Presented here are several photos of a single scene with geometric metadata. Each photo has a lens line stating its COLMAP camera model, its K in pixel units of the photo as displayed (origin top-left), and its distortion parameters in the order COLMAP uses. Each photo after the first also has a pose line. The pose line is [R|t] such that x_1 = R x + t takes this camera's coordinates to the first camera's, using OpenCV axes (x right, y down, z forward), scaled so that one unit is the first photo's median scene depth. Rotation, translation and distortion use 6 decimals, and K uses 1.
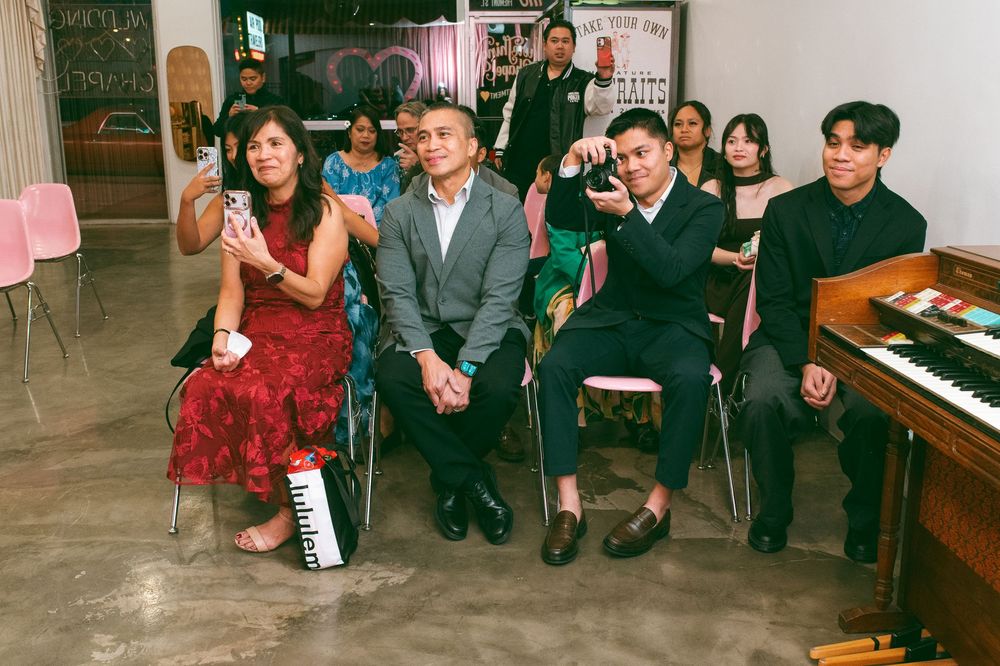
lens RADIAL K [[952.1, 0, 500.0], [0, 952.1, 333.0], [0, 0, 1]] dist [-0.055628, 0.067652]
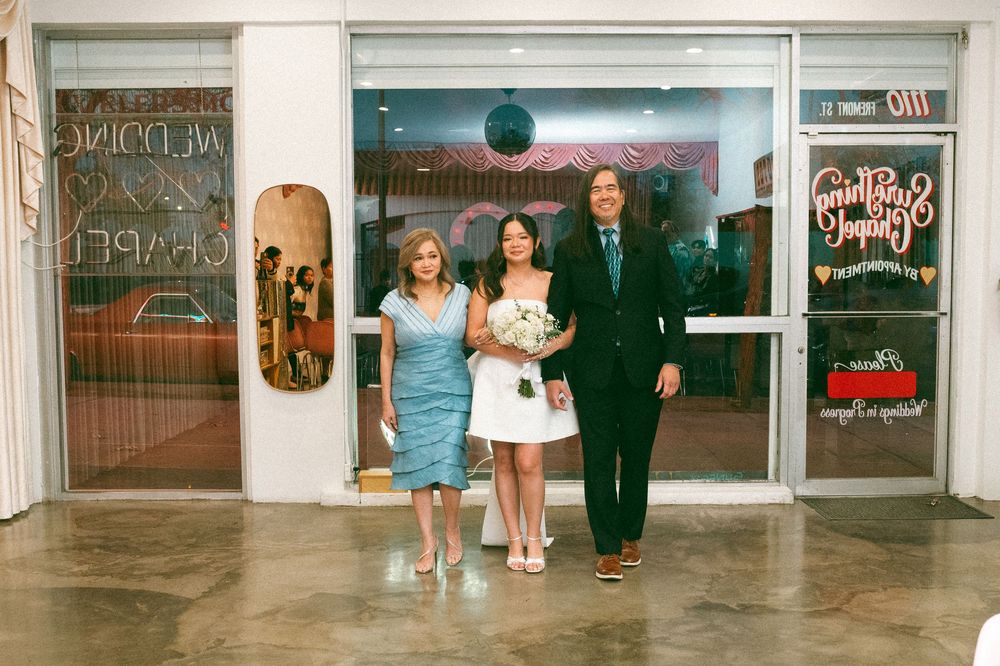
lens RADIAL K [[981.7, 0, 481.0], [0, 981.7, 337.2], [0, 0, 1]] dist [-0.062259, 0.083809]
pose [[0.998056, 0.002762, -0.062265, -0.179382], [-0.013510, 0.984852, -0.172869, -0.114936], [0.060844, 0.173374, 0.982975, 0.444839]]
